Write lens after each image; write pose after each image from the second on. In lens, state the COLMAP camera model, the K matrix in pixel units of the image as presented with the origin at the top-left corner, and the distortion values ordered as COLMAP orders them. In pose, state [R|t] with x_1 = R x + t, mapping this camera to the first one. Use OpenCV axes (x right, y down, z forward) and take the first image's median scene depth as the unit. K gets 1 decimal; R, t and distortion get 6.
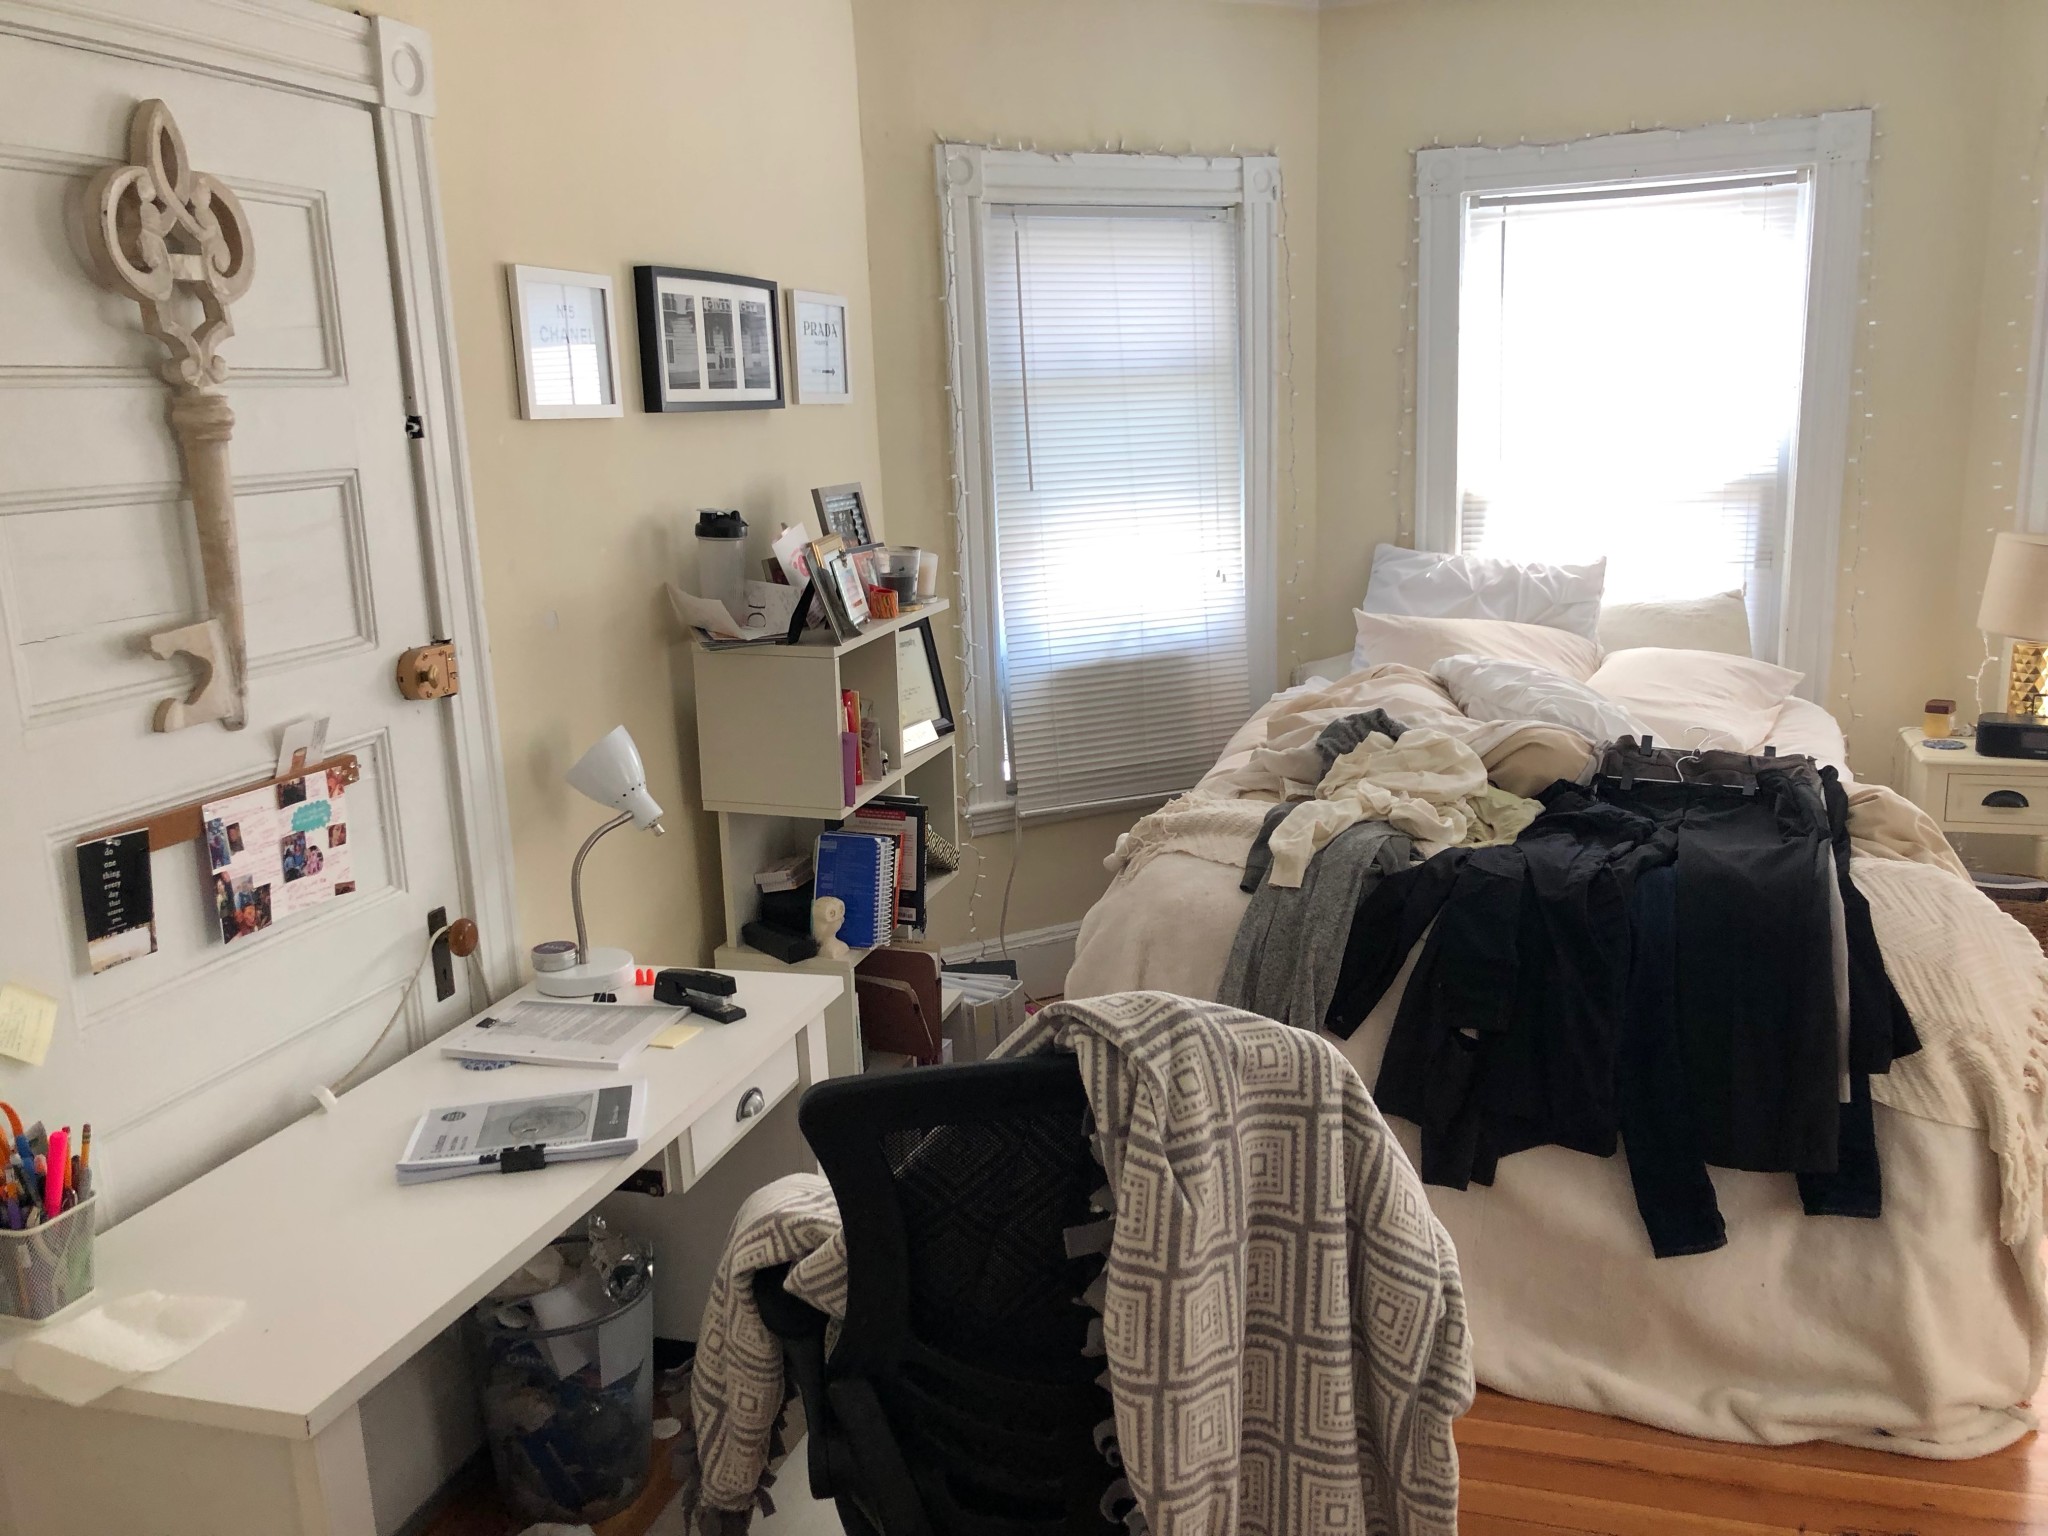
lens RADIAL K [[1684.8, 0, 1017.1], [0, 1684.8, 782.3], [0, 0, 1]] dist [0.055456, -0.064538]
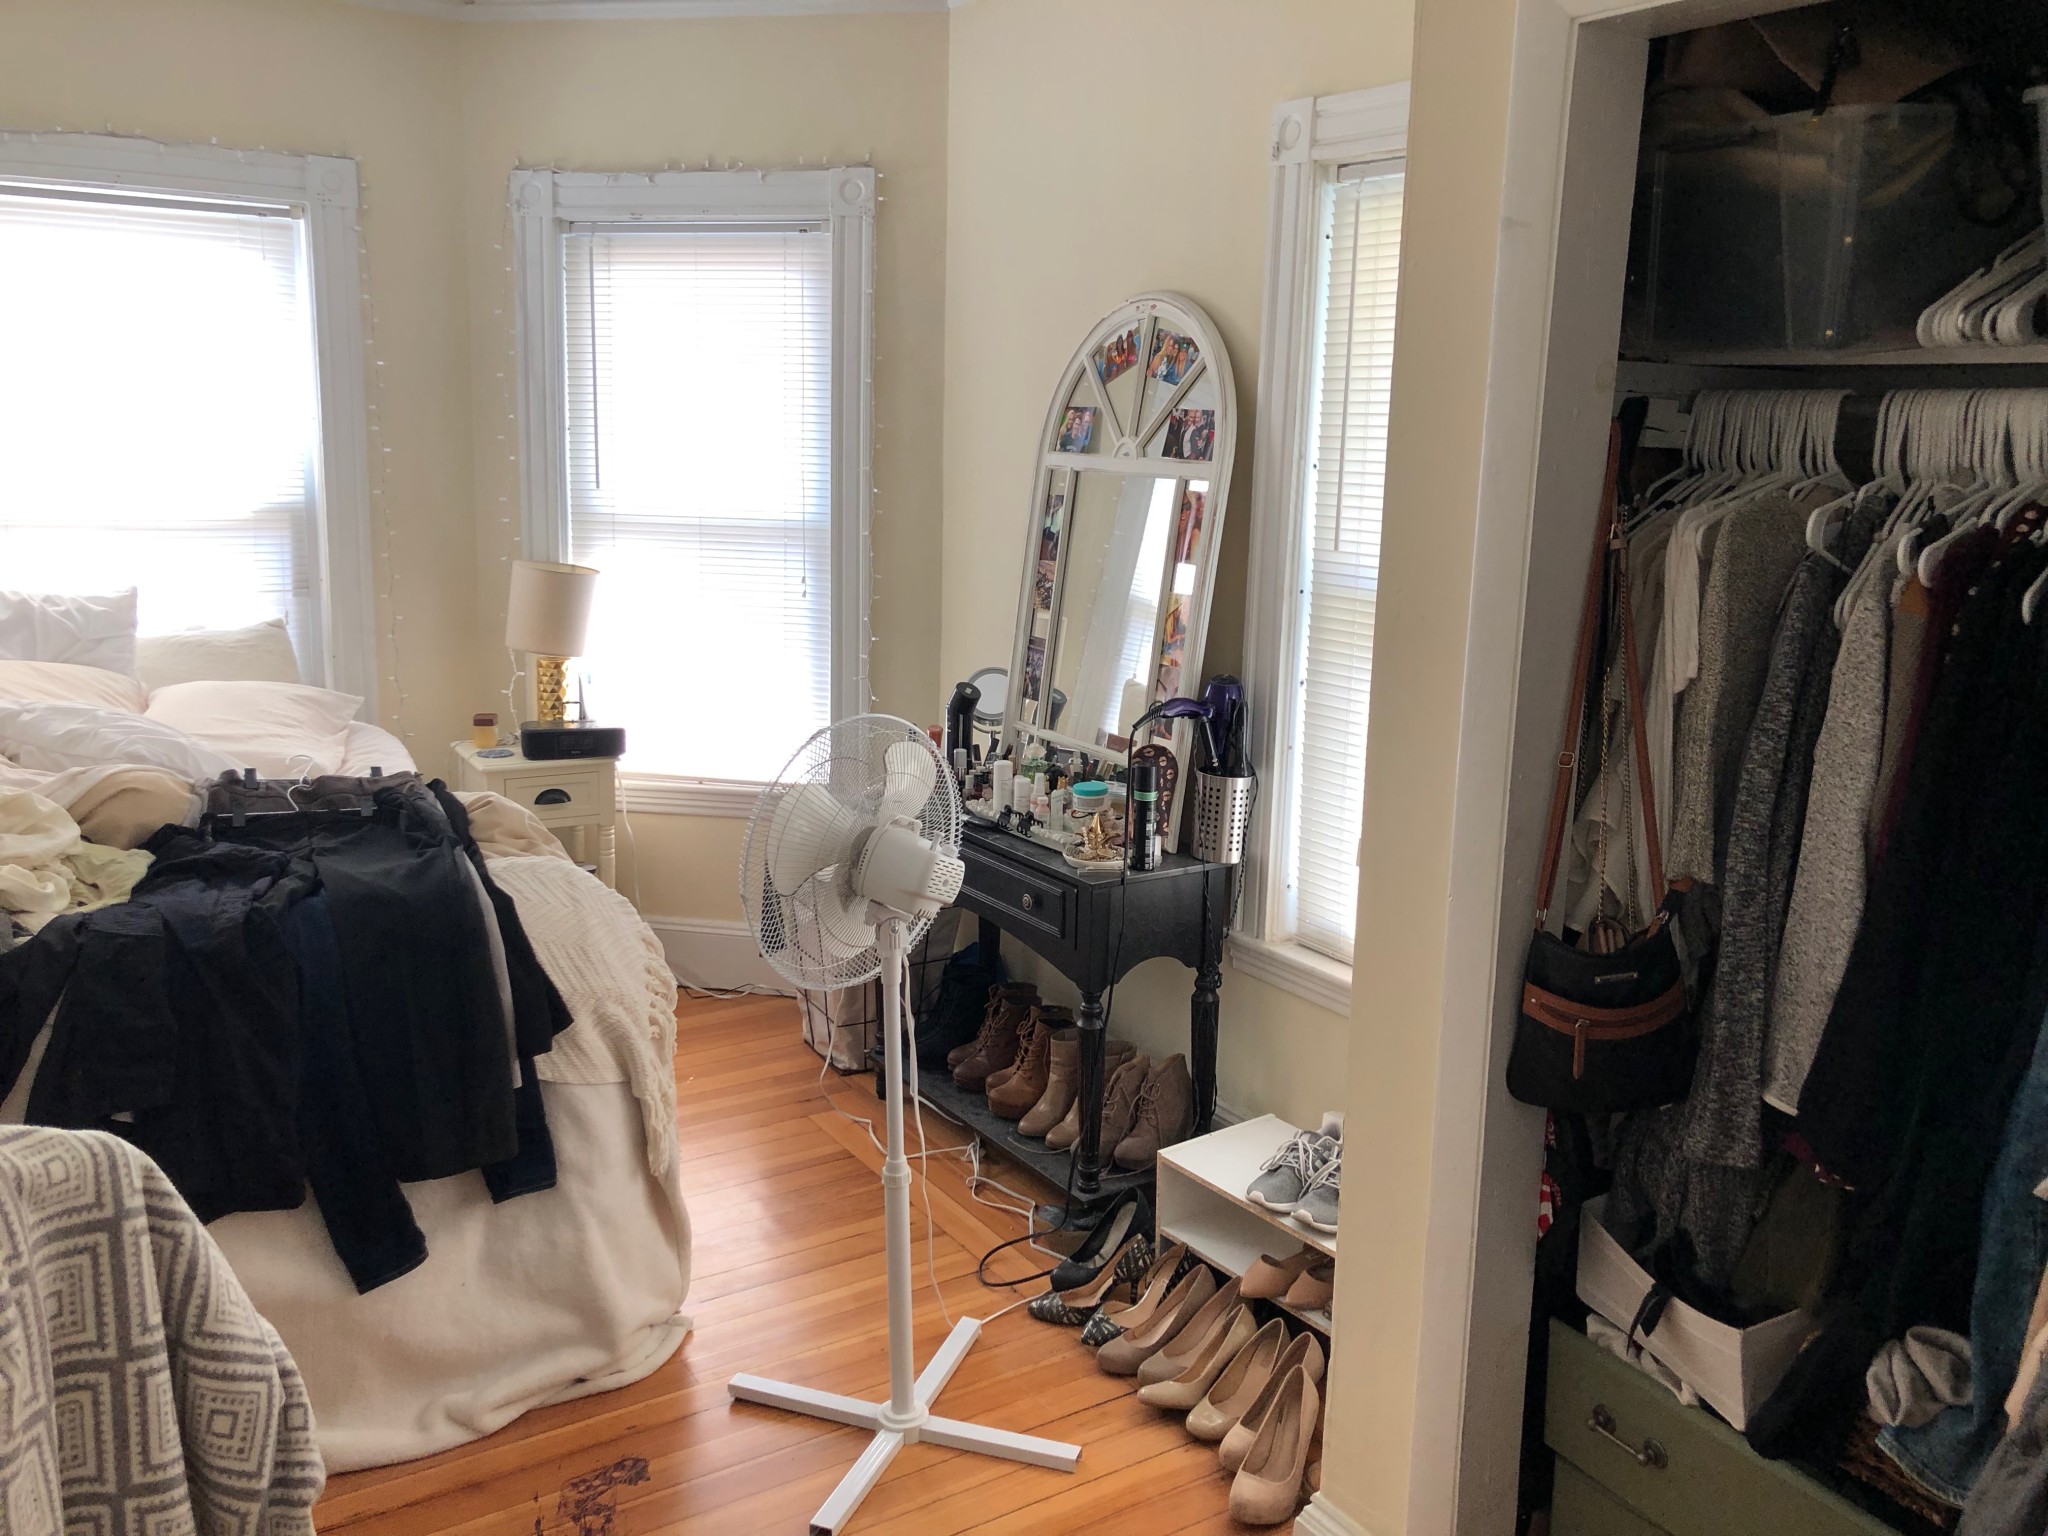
lens RADIAL K [[1684.8, 0, 1045.8], [0, 1684.8, 750.9], [0, 0, 1]] dist [0.055456, -0.064538]
pose [[0.637852, -0.088549, 0.765052, -0.090487], [0.118737, 0.992798, 0.015913, 0.001106], [-0.760951, 0.080690, 0.643772, 0.042810]]
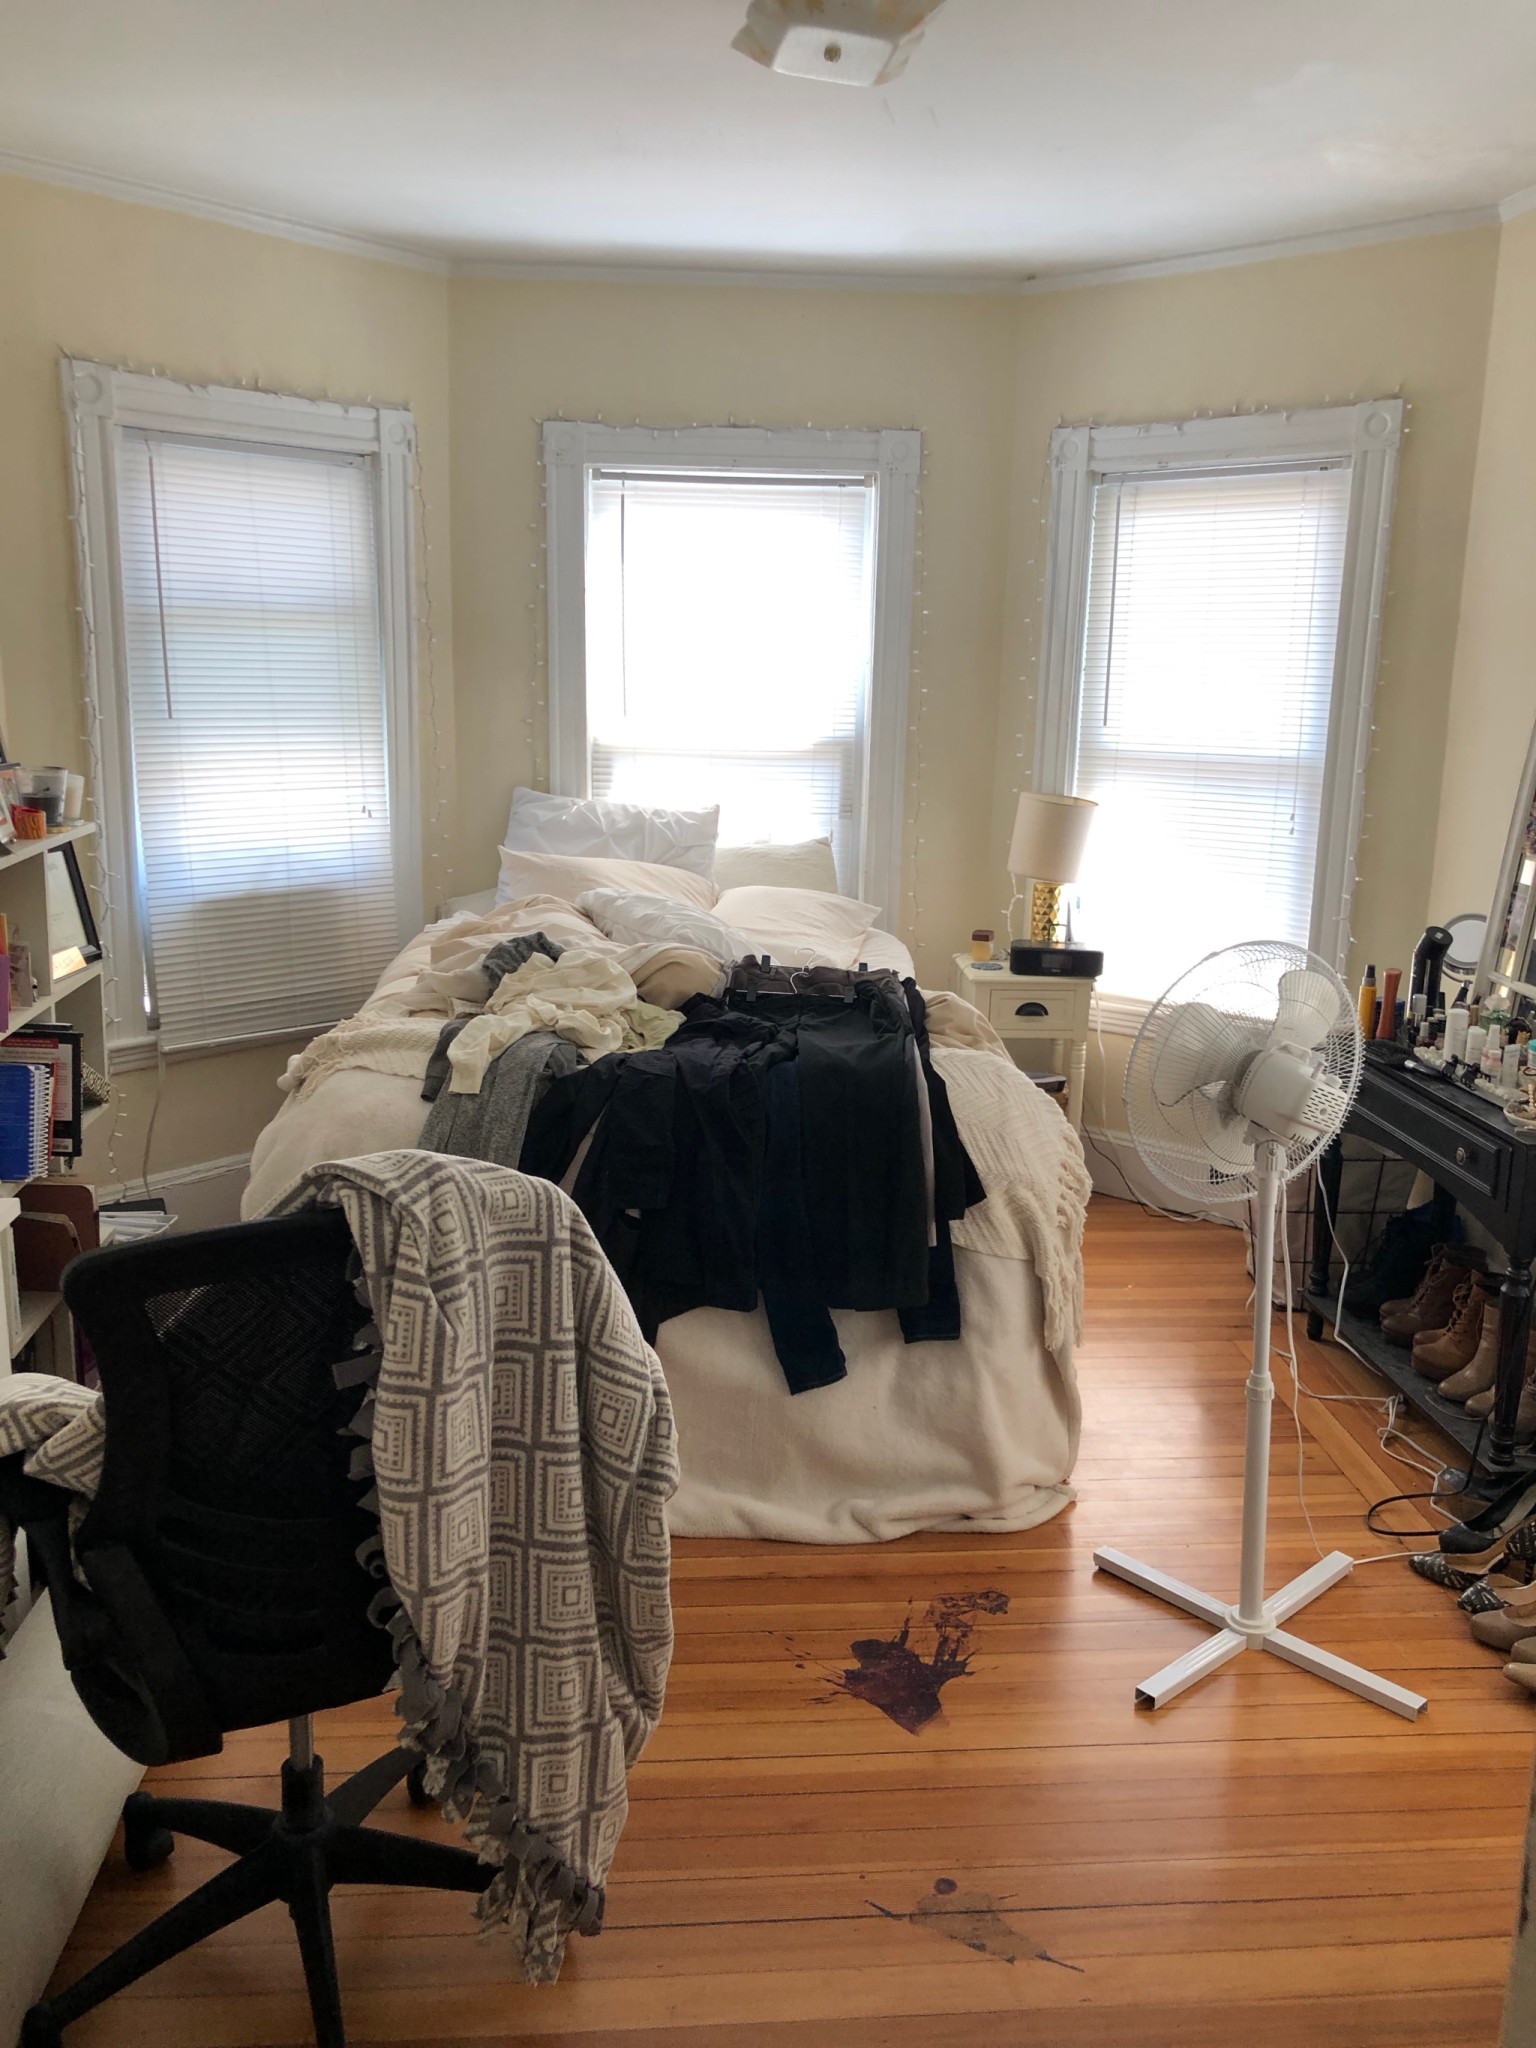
lens RADIAL K [[1684.8, 0, 770.0], [0, 1684.8, 1018.8], [0, 0, 1]] dist [0.055456, -0.064538]
pose [[0.928263, -0.020280, 0.371370, -0.061835], [0.024765, 0.999667, -0.007312, 0.028993], [-0.371098, 0.015985, 0.928456, -0.074711]]
